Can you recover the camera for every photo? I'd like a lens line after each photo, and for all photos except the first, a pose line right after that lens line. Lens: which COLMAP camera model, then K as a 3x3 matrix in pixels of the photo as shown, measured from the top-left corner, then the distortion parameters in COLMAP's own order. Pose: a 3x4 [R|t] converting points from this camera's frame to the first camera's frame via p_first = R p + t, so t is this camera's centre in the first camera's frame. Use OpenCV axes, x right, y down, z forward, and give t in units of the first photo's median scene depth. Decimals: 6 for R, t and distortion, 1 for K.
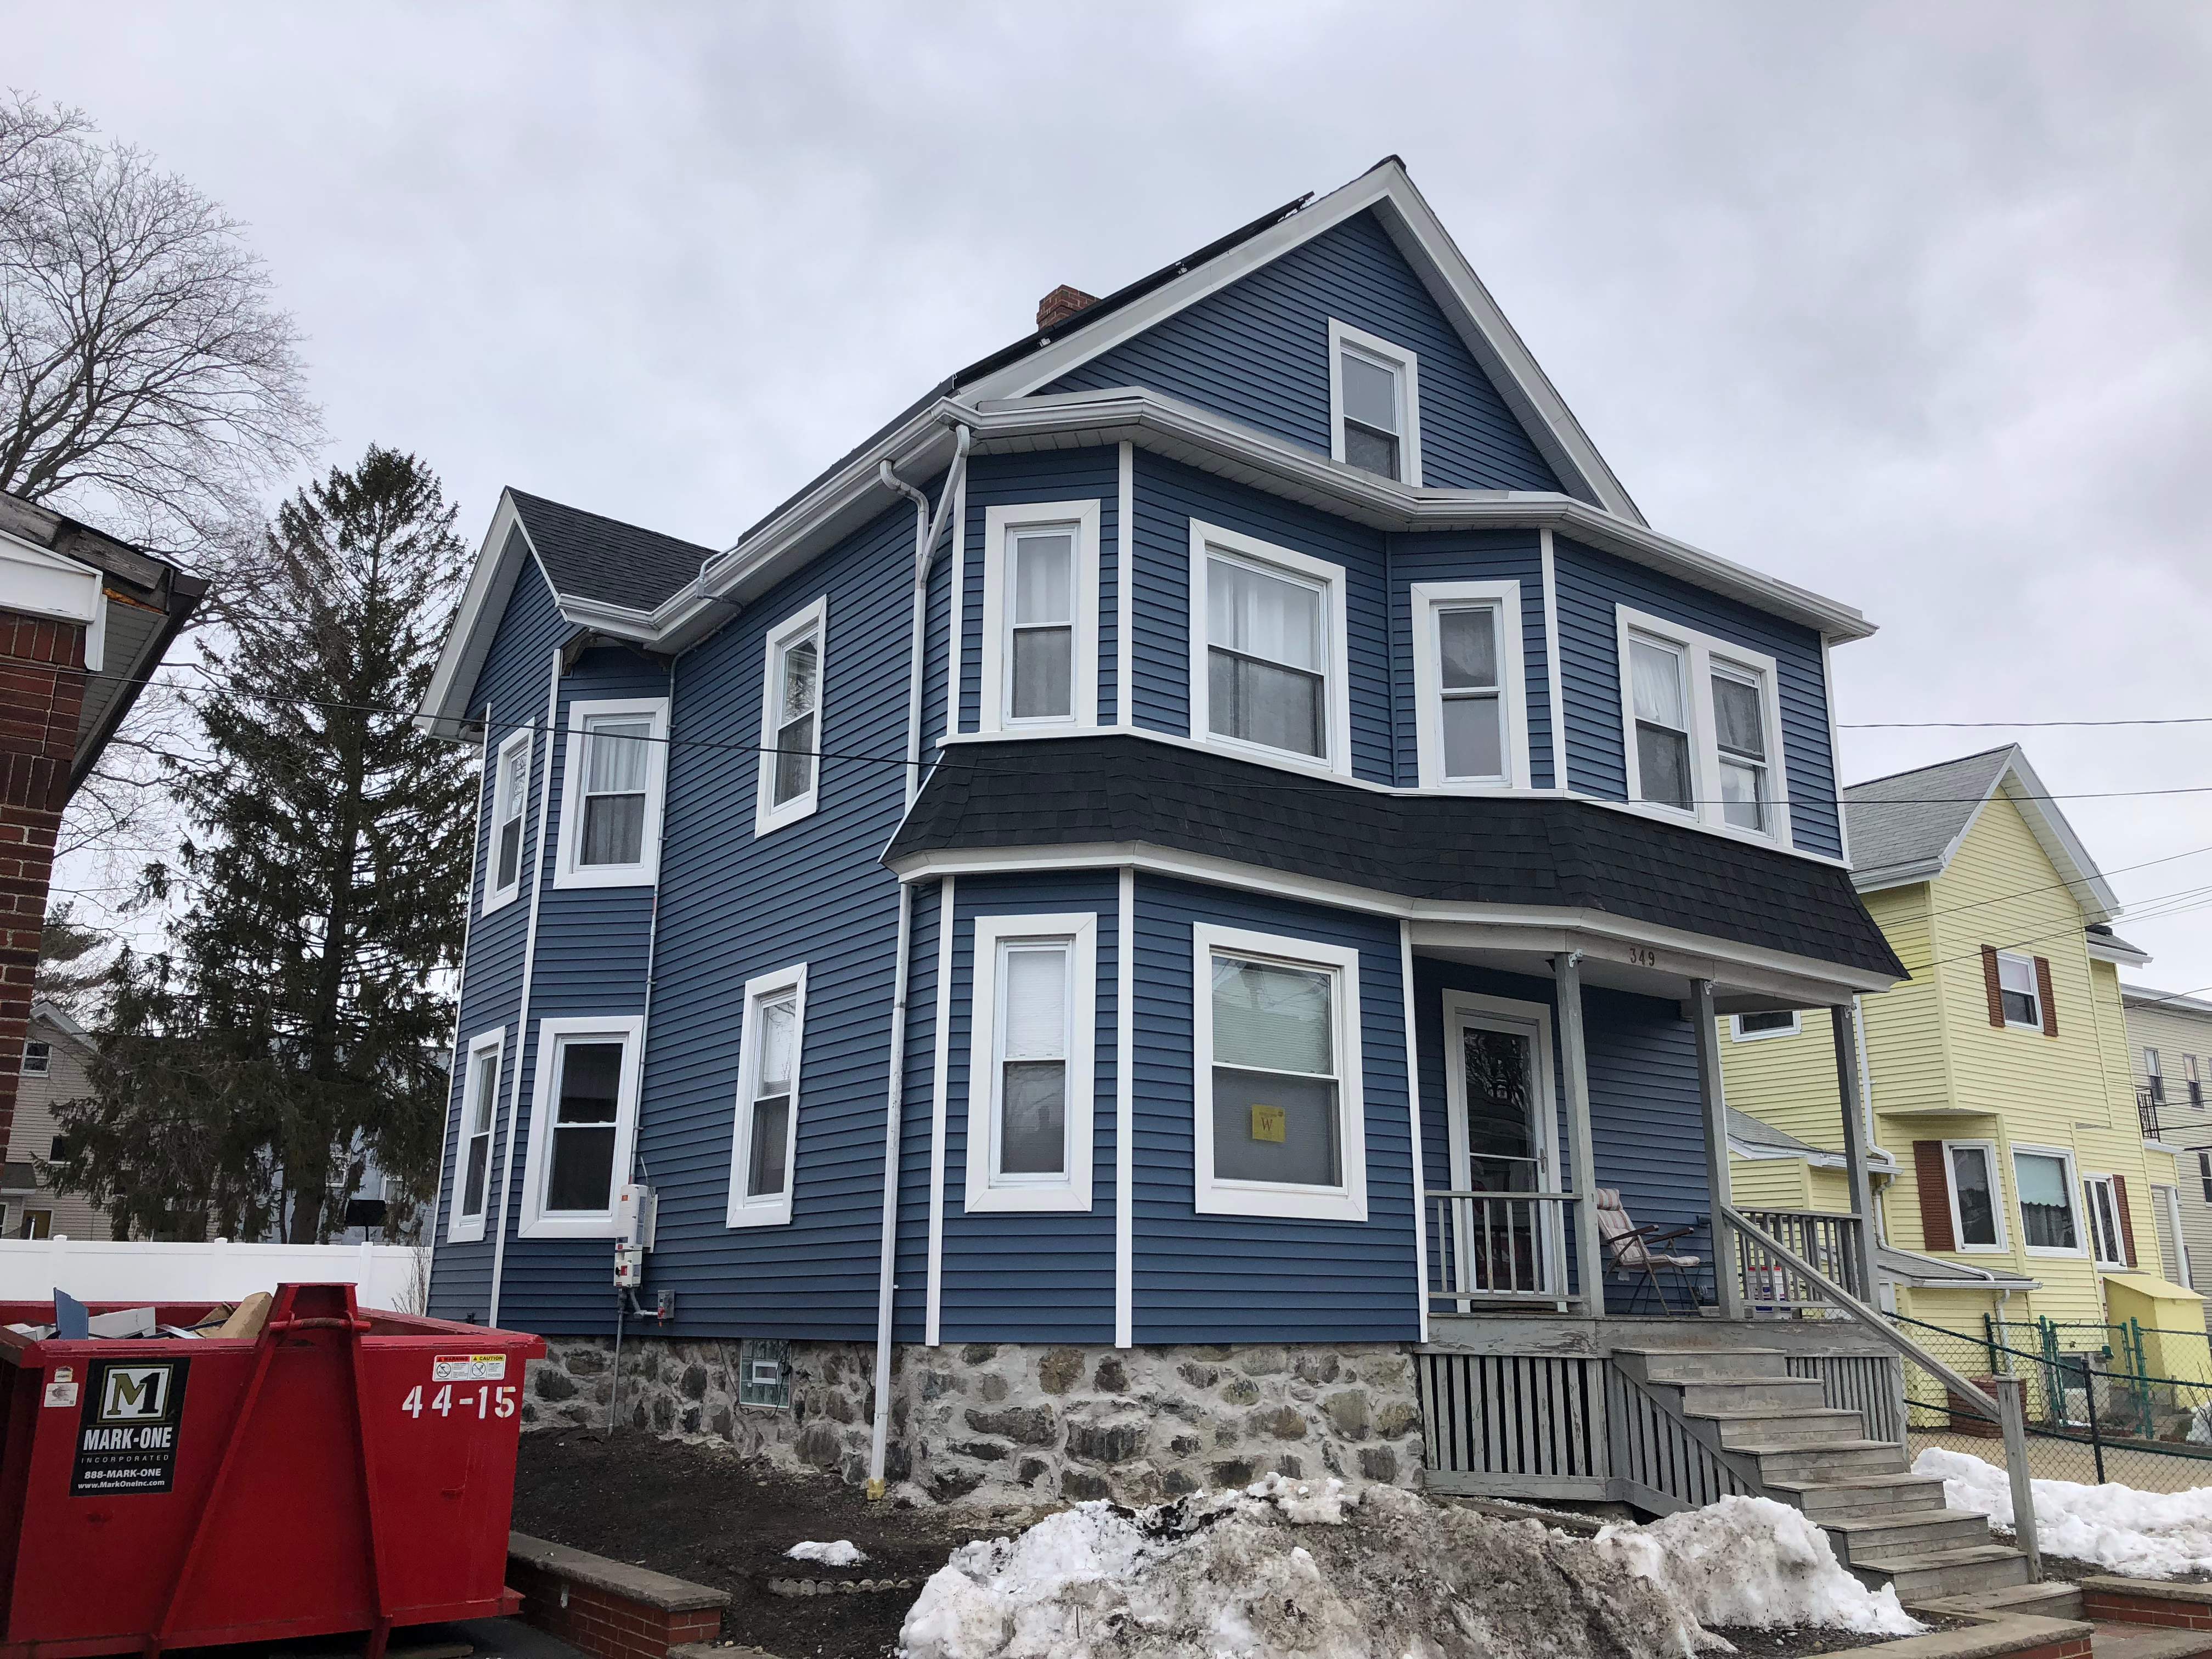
lens RADIAL K [[1792.0, 0, 1114.4], [0, 1792.0, 815.2], [0, 0, 1]] dist [0.069168, -0.148445]
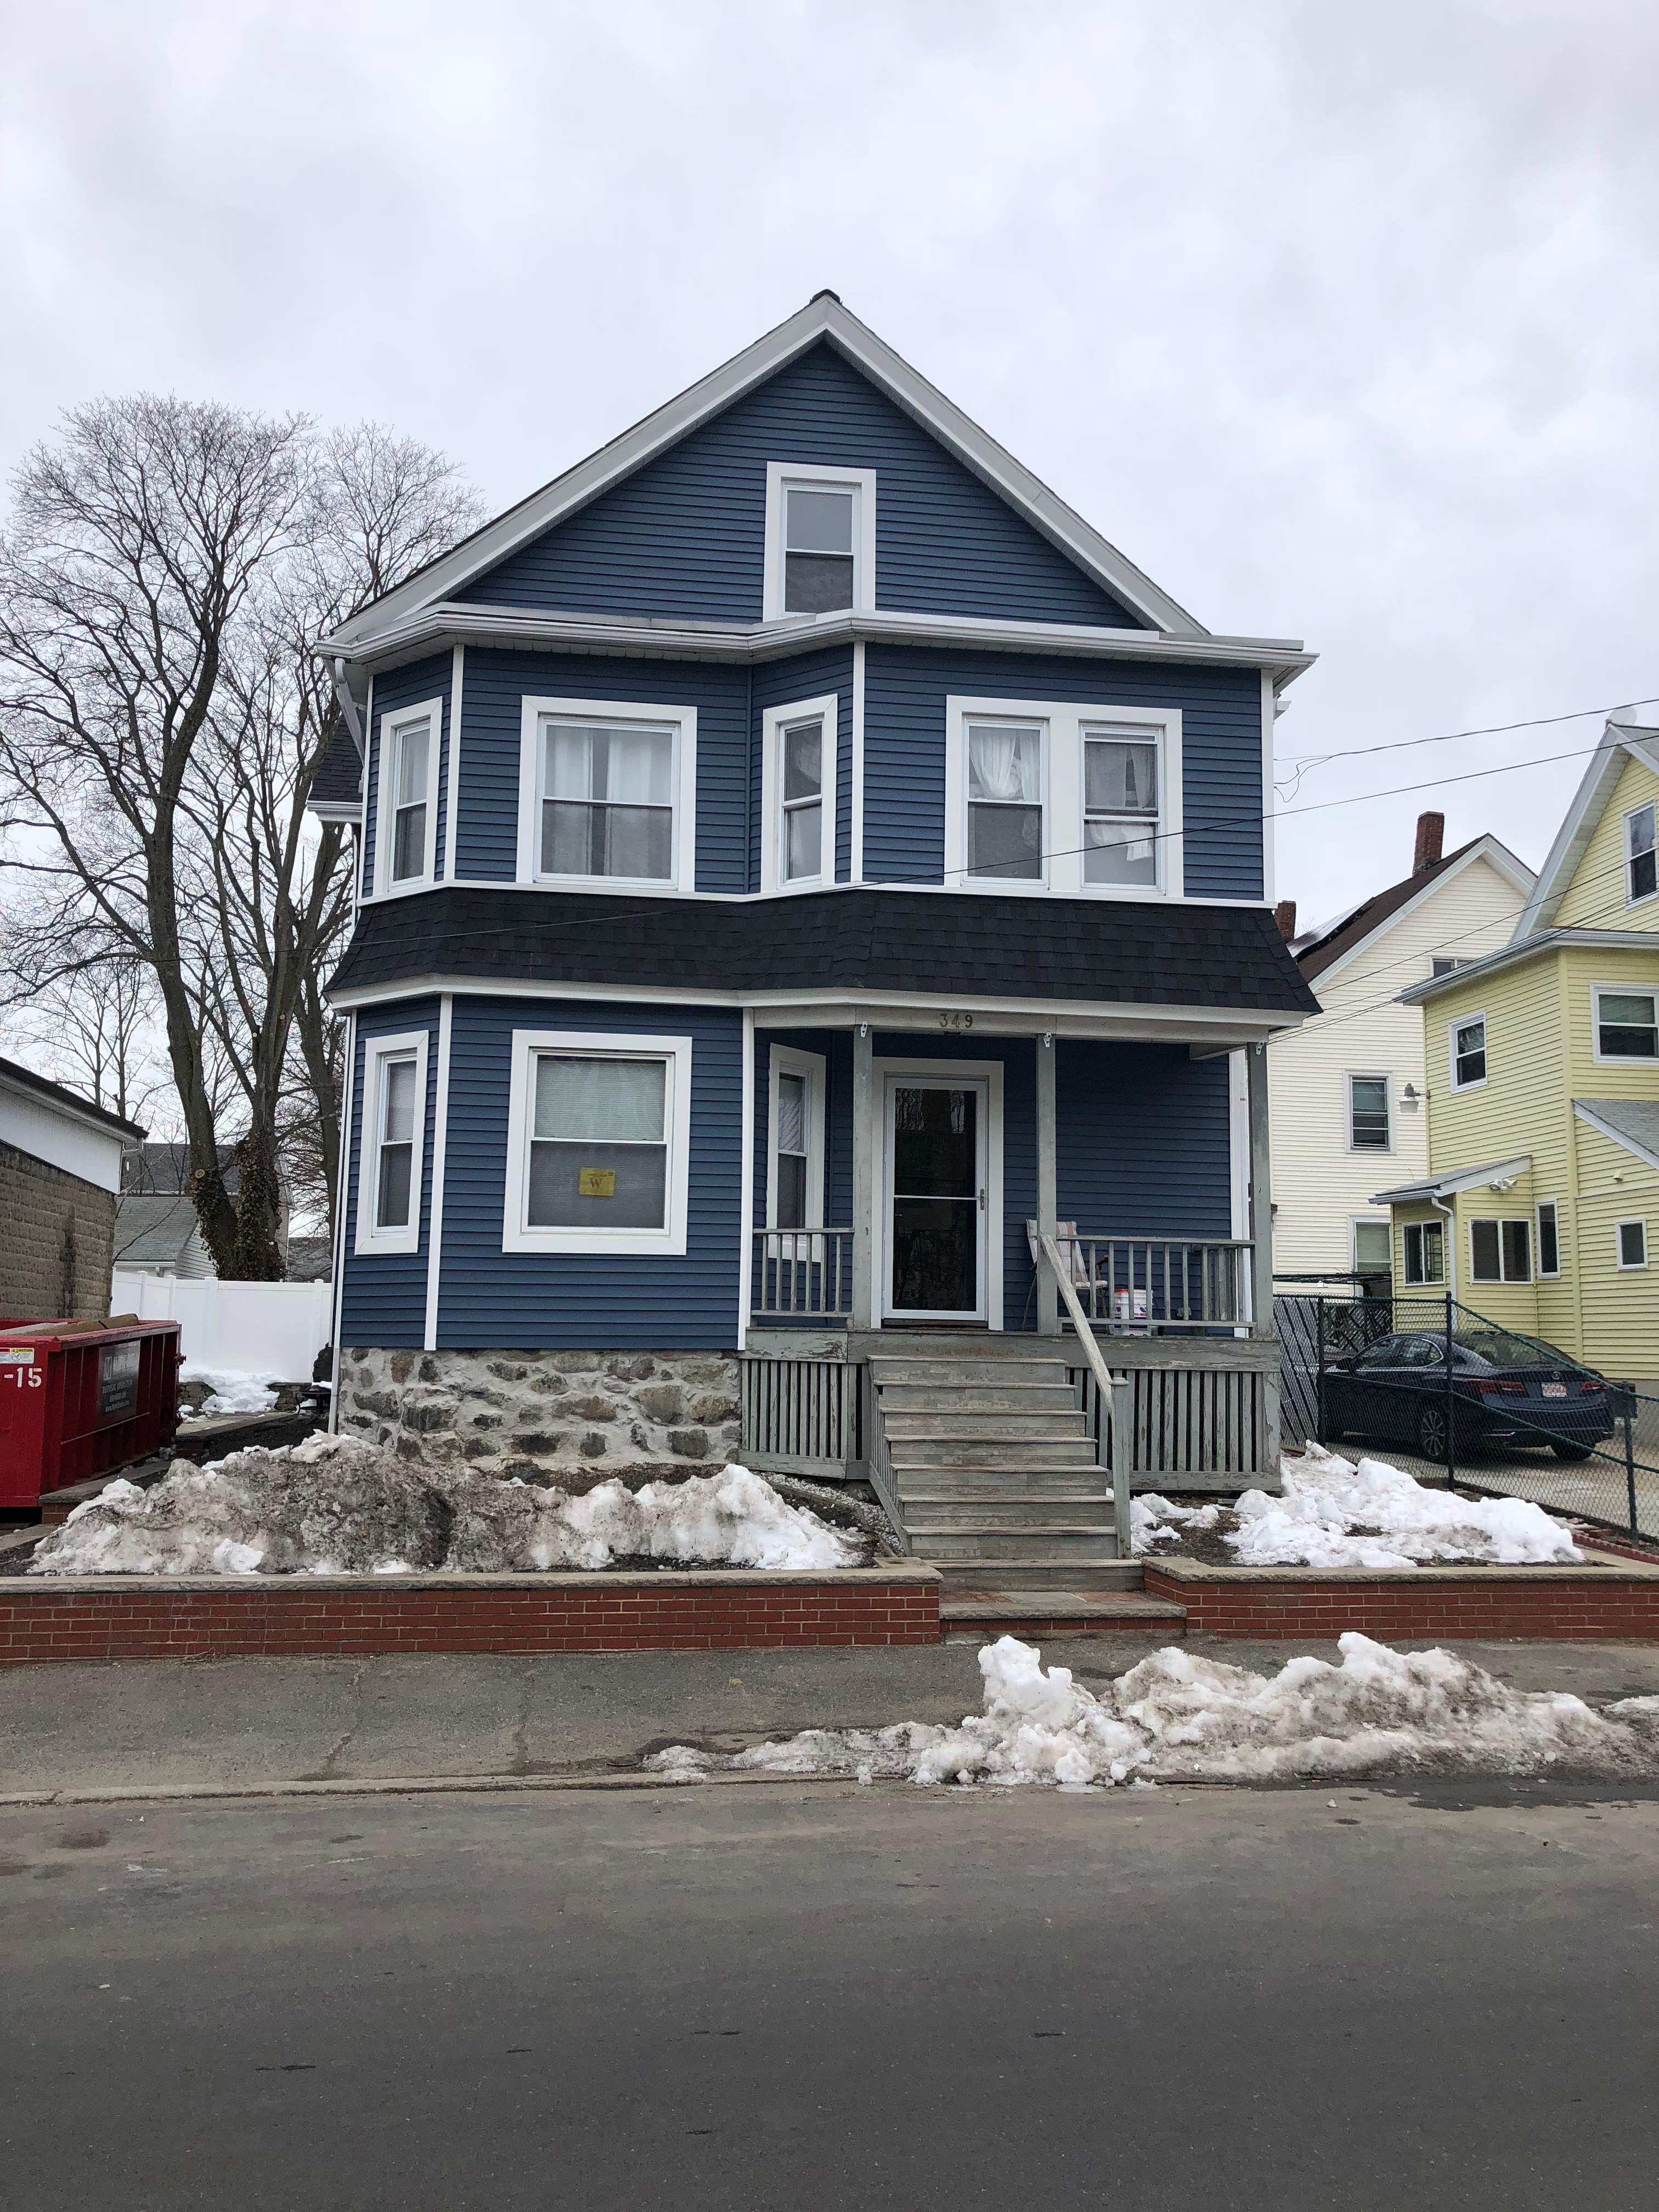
lens RADIAL K [[1775.2, 0, 851.3], [0, 1775.2, 1106.2], [0, 0, 1]] dist [0.180463, -0.533113]
pose [[0.883348, -0.054407, -0.465550, 0.823620], [0.115646, 0.987832, 0.103986, 0.009011], [0.454228, -0.145695, 0.878892, -0.014785]]
